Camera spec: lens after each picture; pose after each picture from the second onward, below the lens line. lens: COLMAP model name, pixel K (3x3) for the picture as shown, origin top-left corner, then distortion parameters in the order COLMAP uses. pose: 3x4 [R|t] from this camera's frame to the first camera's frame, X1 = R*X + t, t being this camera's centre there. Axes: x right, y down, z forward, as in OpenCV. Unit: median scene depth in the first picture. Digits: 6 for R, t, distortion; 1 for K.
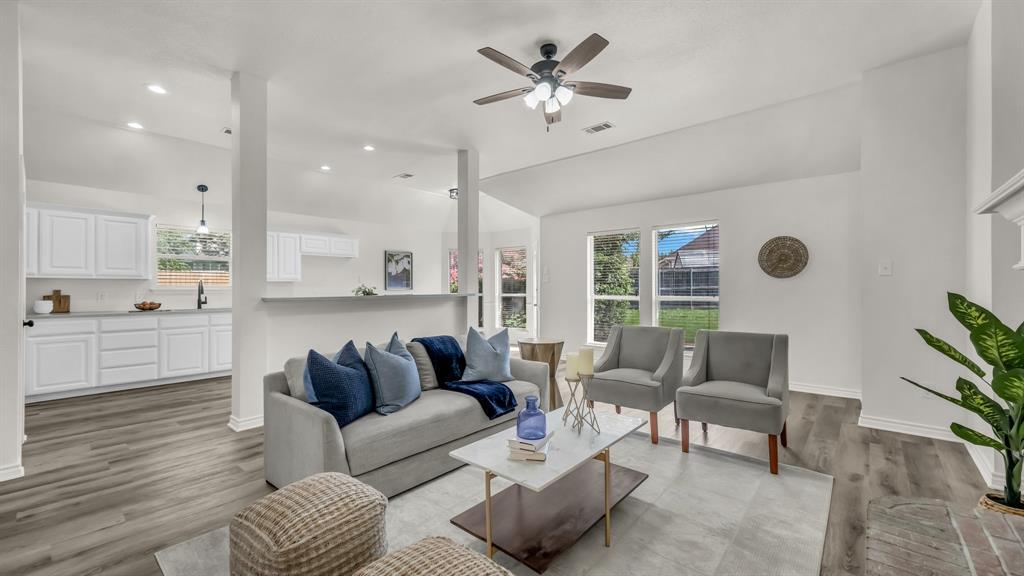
lens RADIAL K [[408.9, 0, 497.6], [0, 408.9, 288.0], [0, 0, 1]] dist [0.014403, 0.000680]
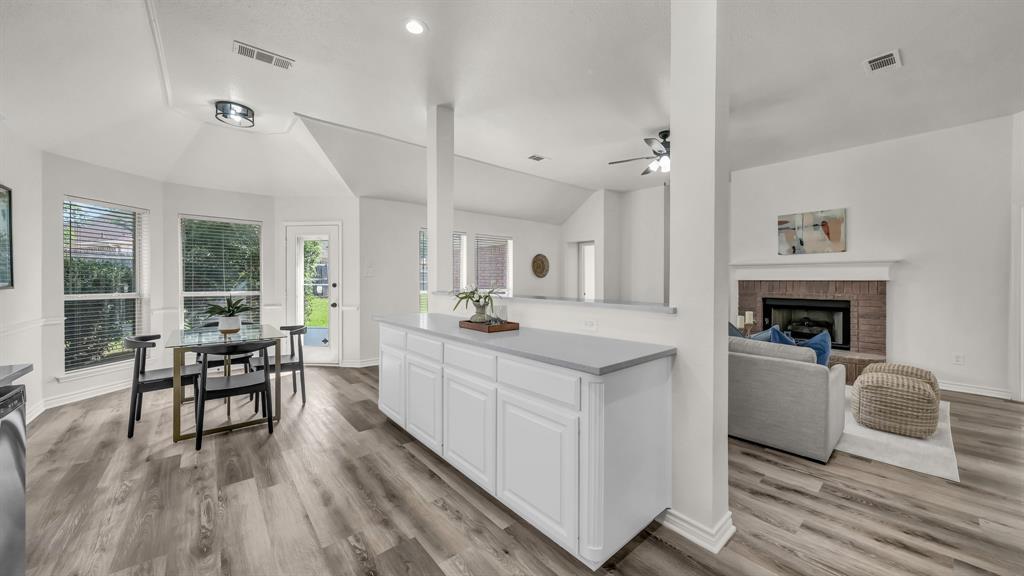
lens RADIAL K [[365.4, 0, 510.9], [0, 365.4, 282.5], [0, 0, 1]] dist [0.000925, 0.001559]
pose [[0.124053, -0.003906, 0.992268, -0.723240], [-0.004918, 0.999978, 0.004551, -0.007360], [-0.992263, -0.005445, 0.124031, 0.759688]]
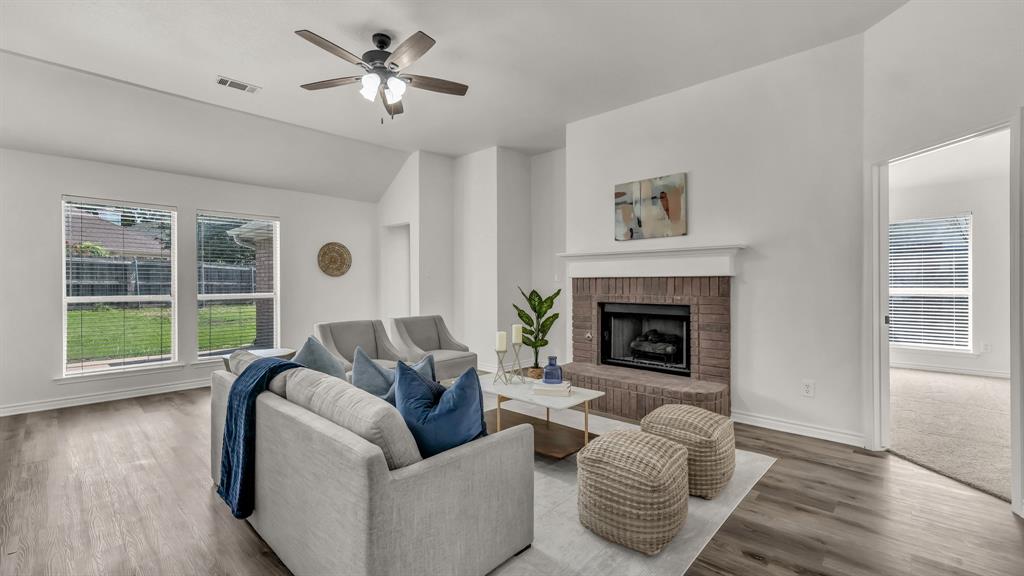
lens RADIAL K [[434.0, 0, 518.9], [0, 434.0, 287.3], [0, 0, 1]] dist [0.004208, 0.000630]
pose [[0.010097, -0.008926, 0.999909, -0.487170], [0.002009, 0.999958, 0.008906, -0.001384], [-0.999947, 0.001919, 0.010114, 0.357881]]
